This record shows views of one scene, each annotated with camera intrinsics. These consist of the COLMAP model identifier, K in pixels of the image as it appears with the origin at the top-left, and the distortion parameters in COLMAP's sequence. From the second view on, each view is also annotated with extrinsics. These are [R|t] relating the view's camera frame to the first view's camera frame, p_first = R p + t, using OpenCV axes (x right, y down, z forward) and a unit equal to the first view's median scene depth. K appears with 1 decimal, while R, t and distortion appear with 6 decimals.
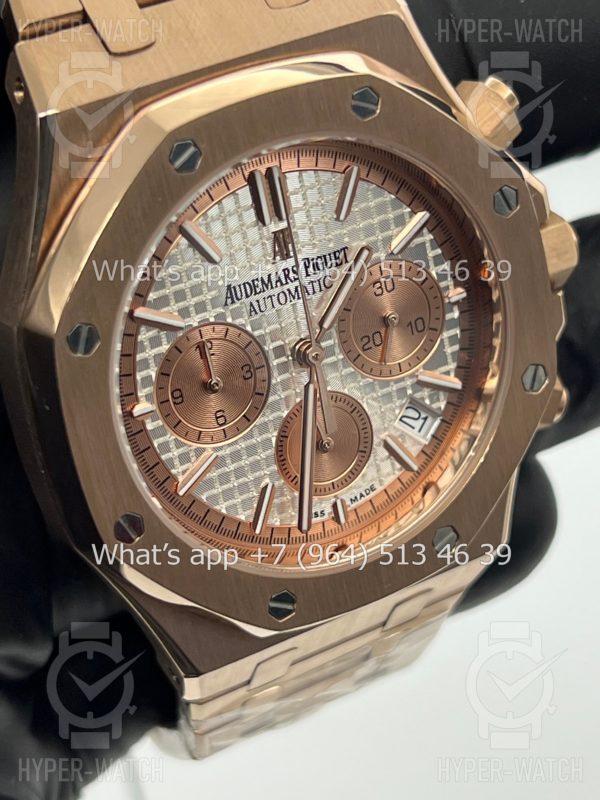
lens RADIAL K [[1897.8, 0, 300.0], [0, 1897.8, 400.0], [0, 0, 1]] dist [0.266008, -0.656346]
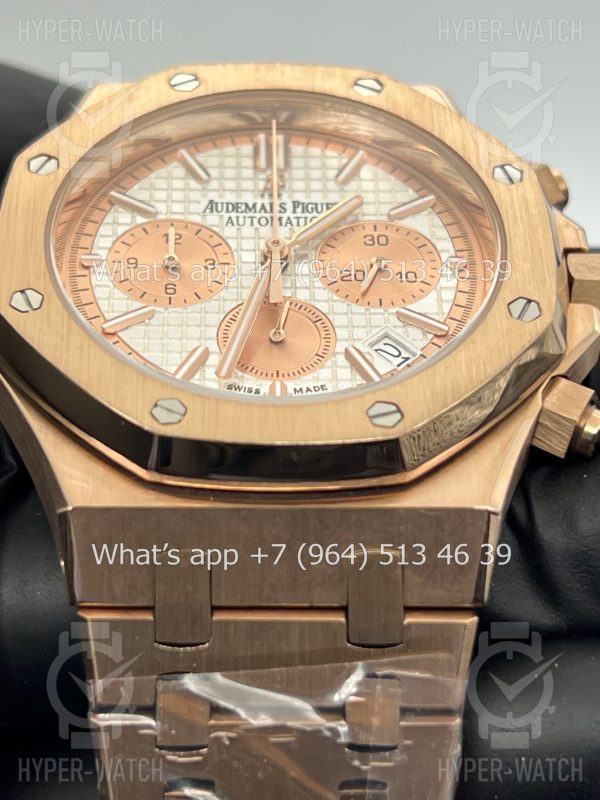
lens RADIAL K [[1897.8, 0, 300.0], [0, 1897.8, 400.0], [0, 0, 1]] dist [0.266008, -0.656346]
pose [[0.891510, -0.143556, -0.429653, 0.432170], [-0.294460, 0.537106, -0.790449, 0.797489], [0.344244, 0.831209, 0.436564, 0.638181]]
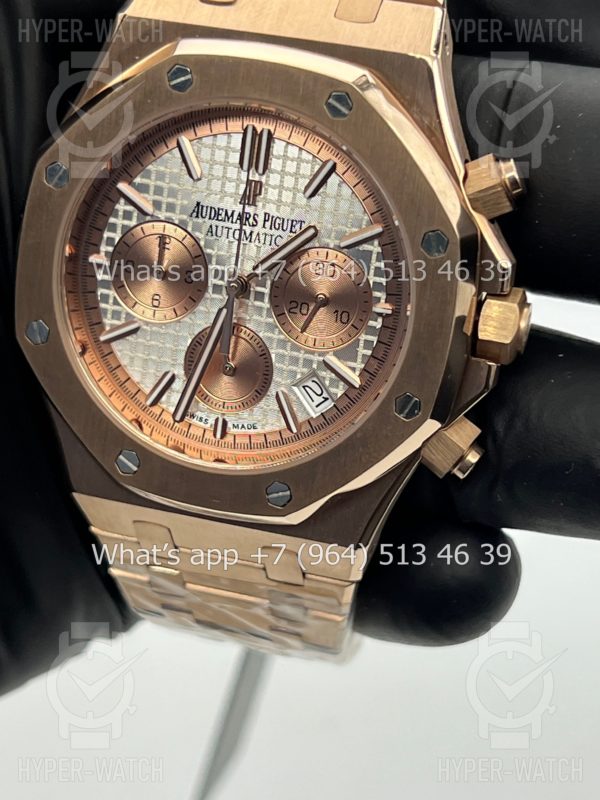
lens RADIAL K [[1897.8, 0, 300.0], [0, 1897.8, 400.0], [0, 0, 1]] dist [0.266008, -0.656346]
pose [[0.698920, 0.418278, -0.580133, 0.765647], [-0.489727, 0.871046, 0.038024, -0.027221], [0.521227, 0.257532, 0.813634, 0.059012]]
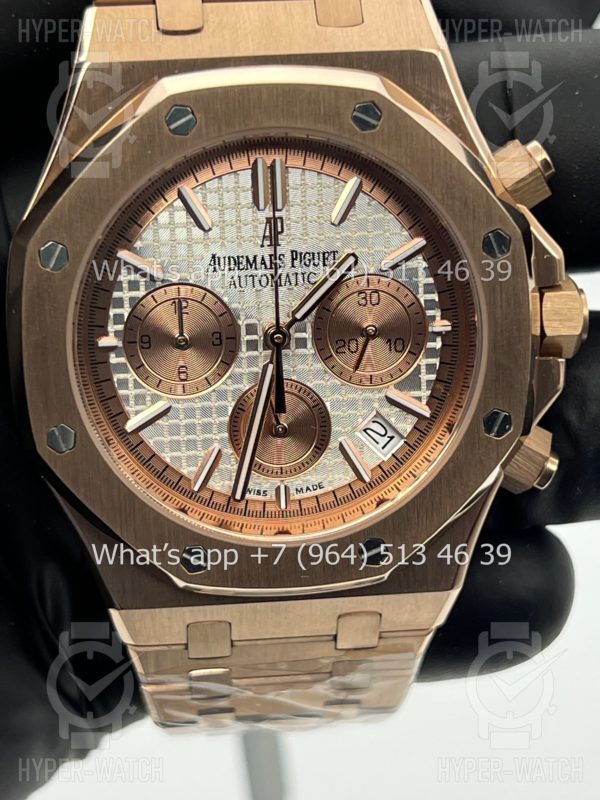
lens RADIAL K [[1897.8, 0, 300.0], [0, 1897.8, 400.0], [0, 0, 1]] dist [0.266008, -0.656346]
pose [[0.914398, 0.224934, -0.336571, 0.389667], [-0.270713, 0.957934, -0.095276, 0.109488], [0.300982, 0.178234, 0.936826, -0.000607]]
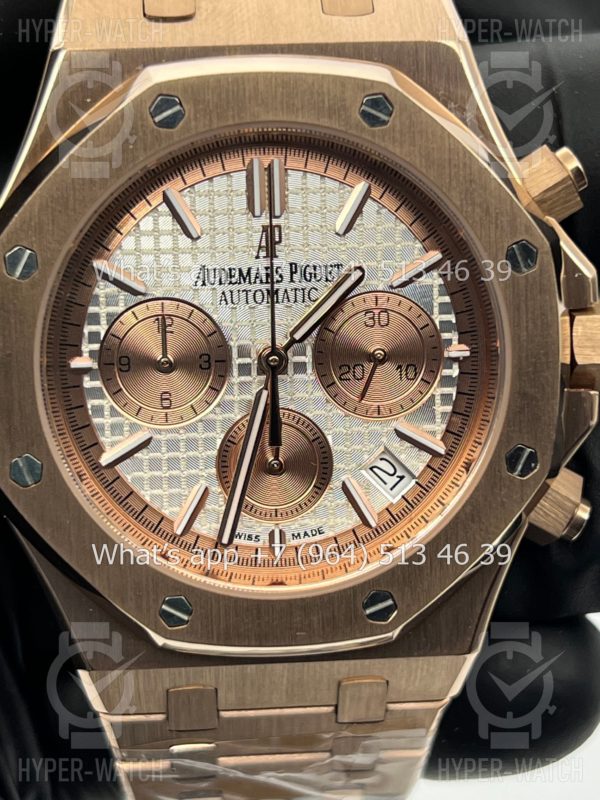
lens RADIAL K [[1897.8, 0, 300.0], [0, 1897.8, 400.0], [0, 0, 1]] dist [0.266008, -0.656346]
pose [[0.909131, 0.213987, -0.357338, 0.364425], [-0.283034, 0.946811, -0.153103, 0.137465], [0.305570, 0.240330, 0.921341, 0.129577]]
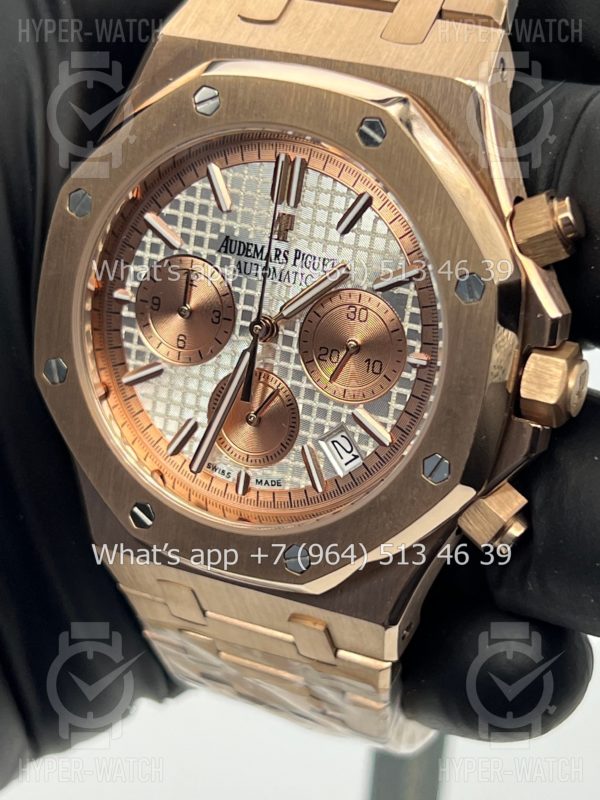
lens RADIAL K [[1897.8, 0, 300.0], [0, 1897.8, 400.0], [0, 0, 1]] dist [0.266008, -0.656346]
pose [[0.581055, 0.426020, -0.693456, 0.802031], [-0.520062, 0.849760, 0.086278, -0.095883], [0.626028, 0.310508, 0.715314, 0.239653]]
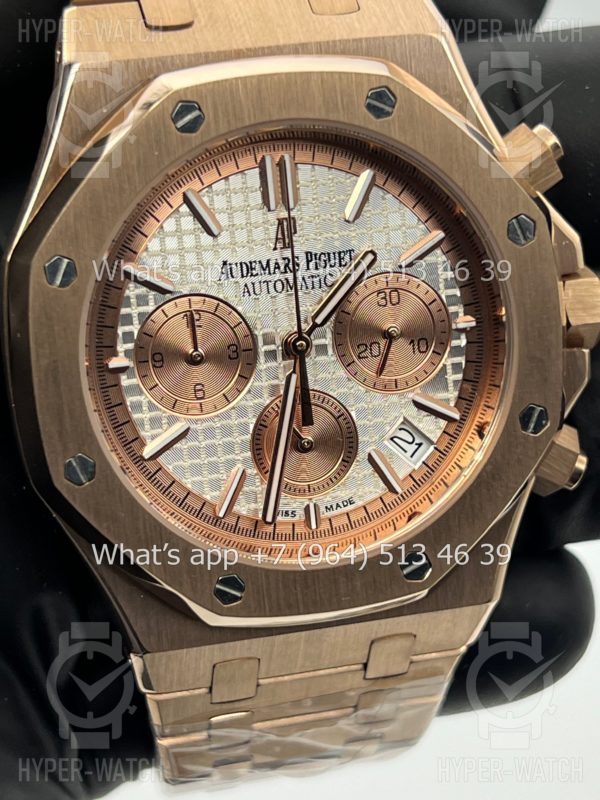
lens RADIAL K [[1897.8, 0, 300.0], [0, 1897.8, 400.0], [0, 0, 1]] dist [0.266008, -0.656346]
pose [[0.964597, 0.139937, -0.223542, 0.236990], [-0.179349, 0.969510, -0.166987, 0.173165], [0.193359, 0.201167, 0.960283, 0.036068]]
